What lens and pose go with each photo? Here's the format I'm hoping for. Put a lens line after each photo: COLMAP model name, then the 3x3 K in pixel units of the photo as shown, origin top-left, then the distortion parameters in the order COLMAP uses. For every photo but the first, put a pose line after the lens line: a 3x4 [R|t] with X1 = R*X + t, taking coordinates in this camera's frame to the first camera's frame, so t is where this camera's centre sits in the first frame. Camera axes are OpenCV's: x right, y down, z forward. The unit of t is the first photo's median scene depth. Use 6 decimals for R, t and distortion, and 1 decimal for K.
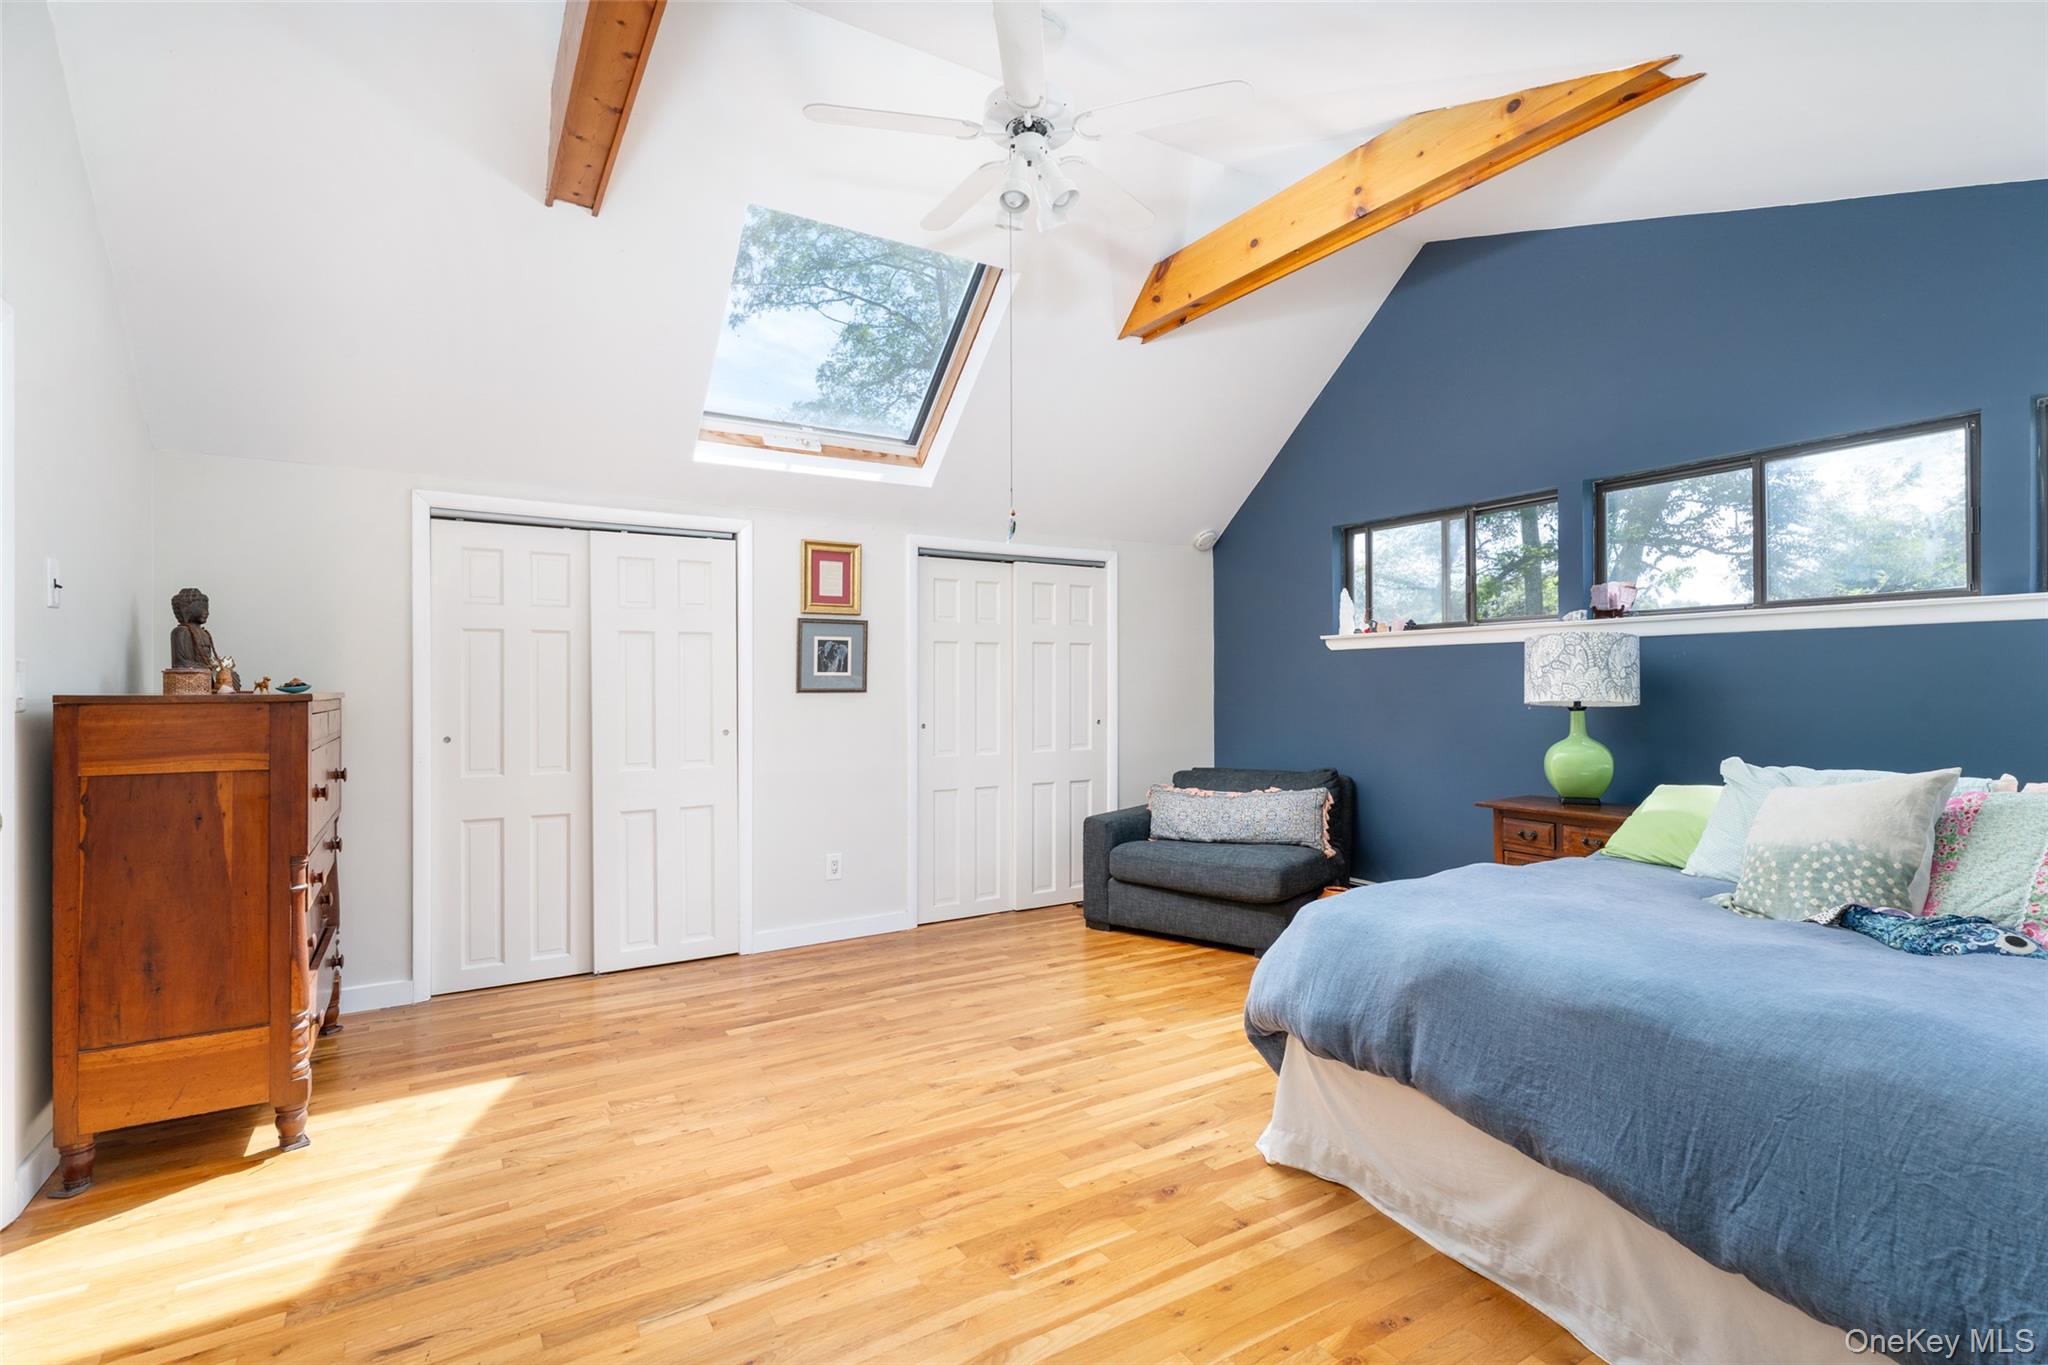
lens RADIAL K [[951.4, 0, 1015.6], [0, 951.4, 680.9], [0, 0, 1]] dist [-0.000216, 0.000070]
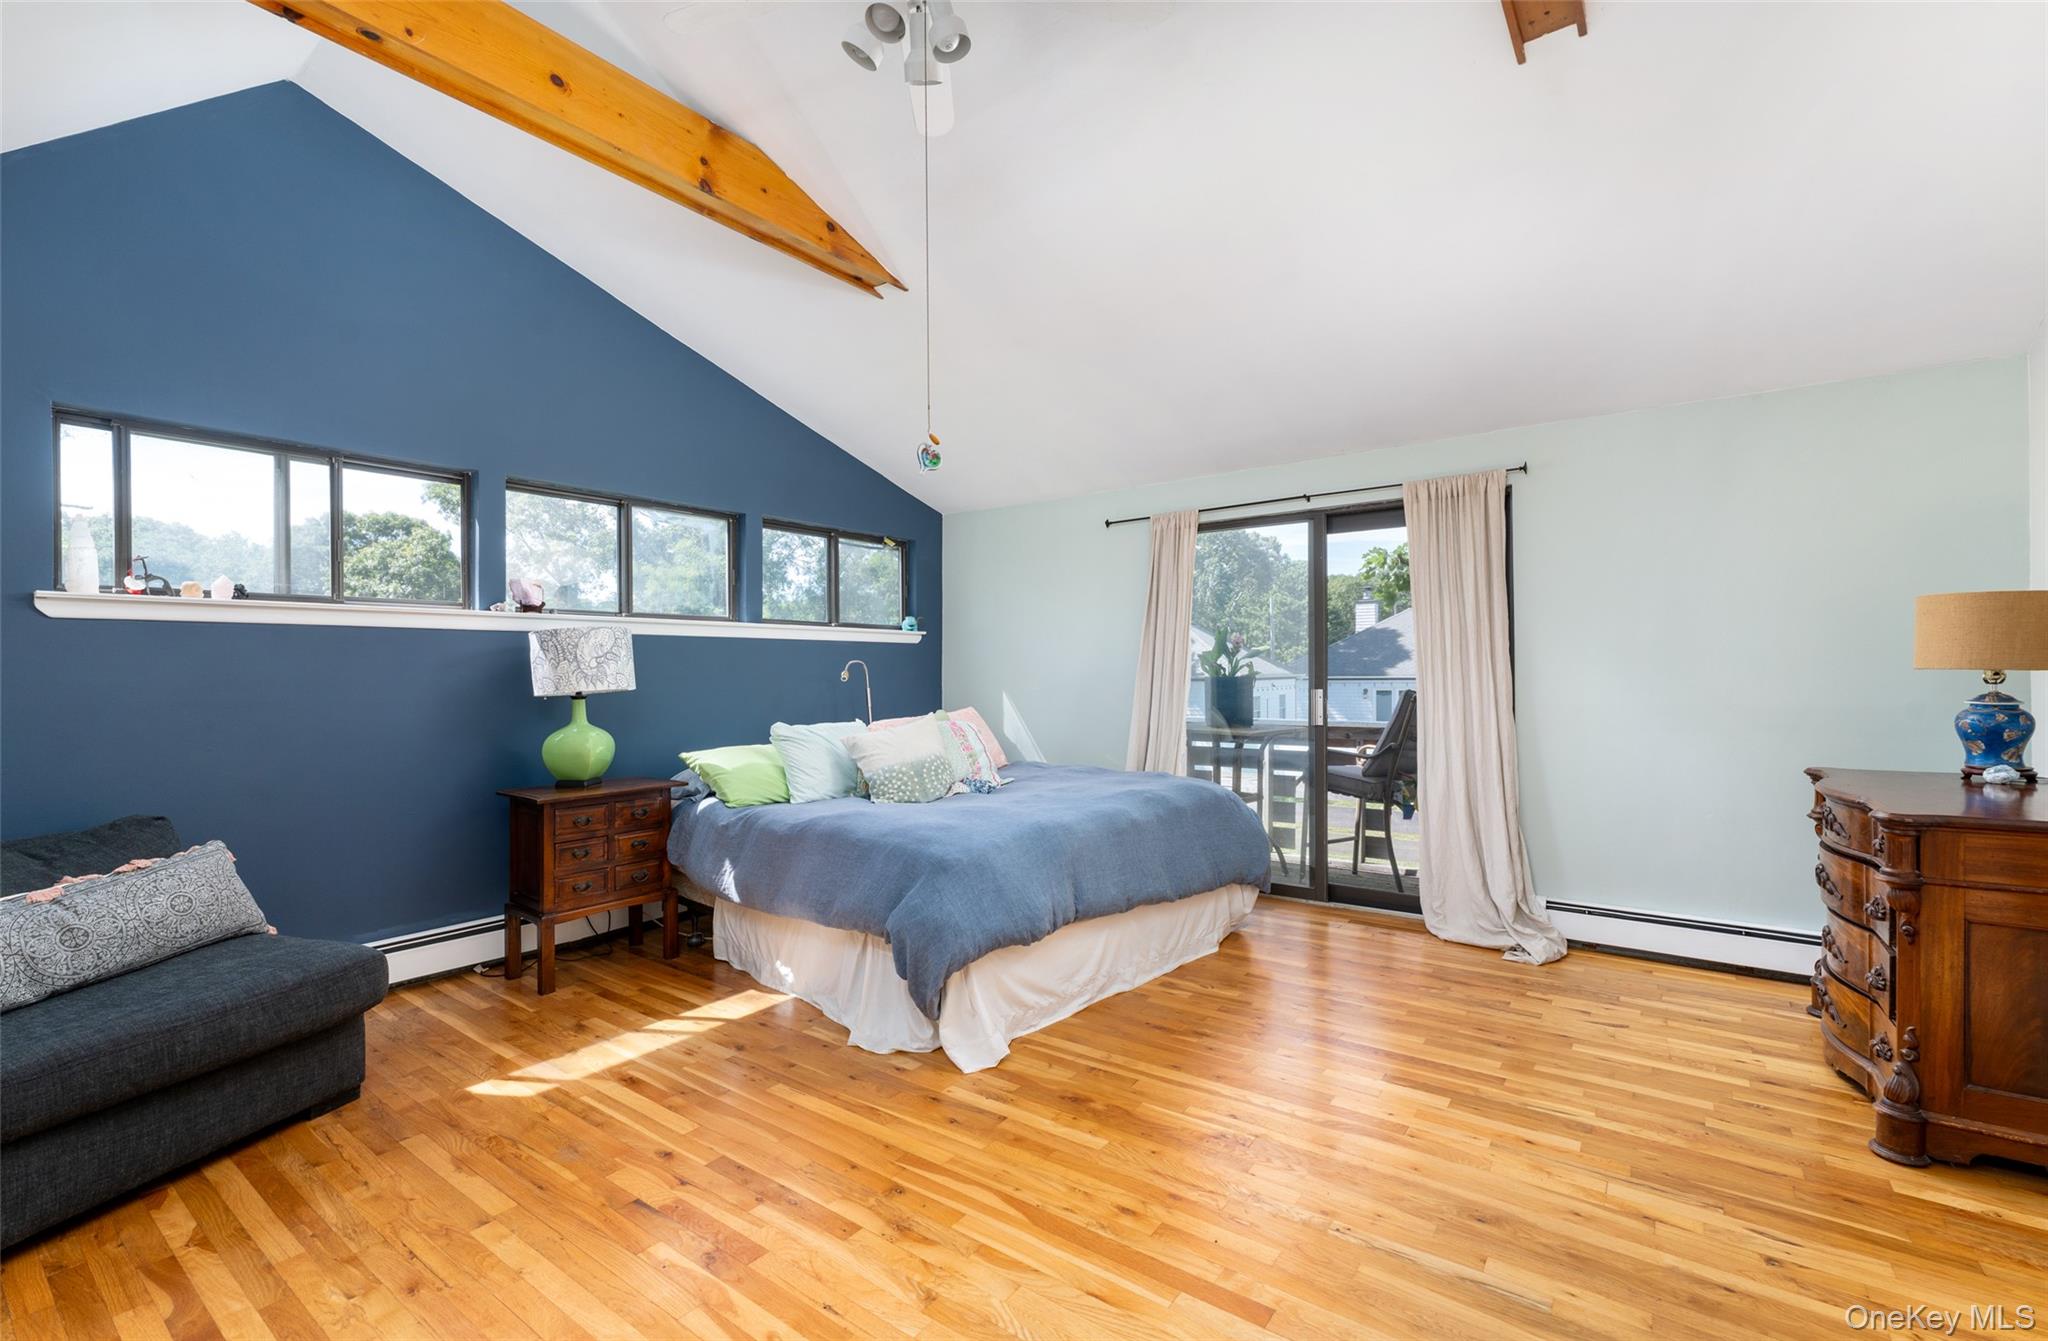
lens RADIAL K [[882.4, 0, 1014.9], [0, 882.4, 672.4], [0, 0, 1]] dist [-0.000225, 0.000288]
pose [[-0.372209, 0.008452, 0.928110, -0.528035], [0.005463, 0.999961, -0.006916, 0.011009], [-0.928133, 0.002497, -0.372241, 0.938167]]
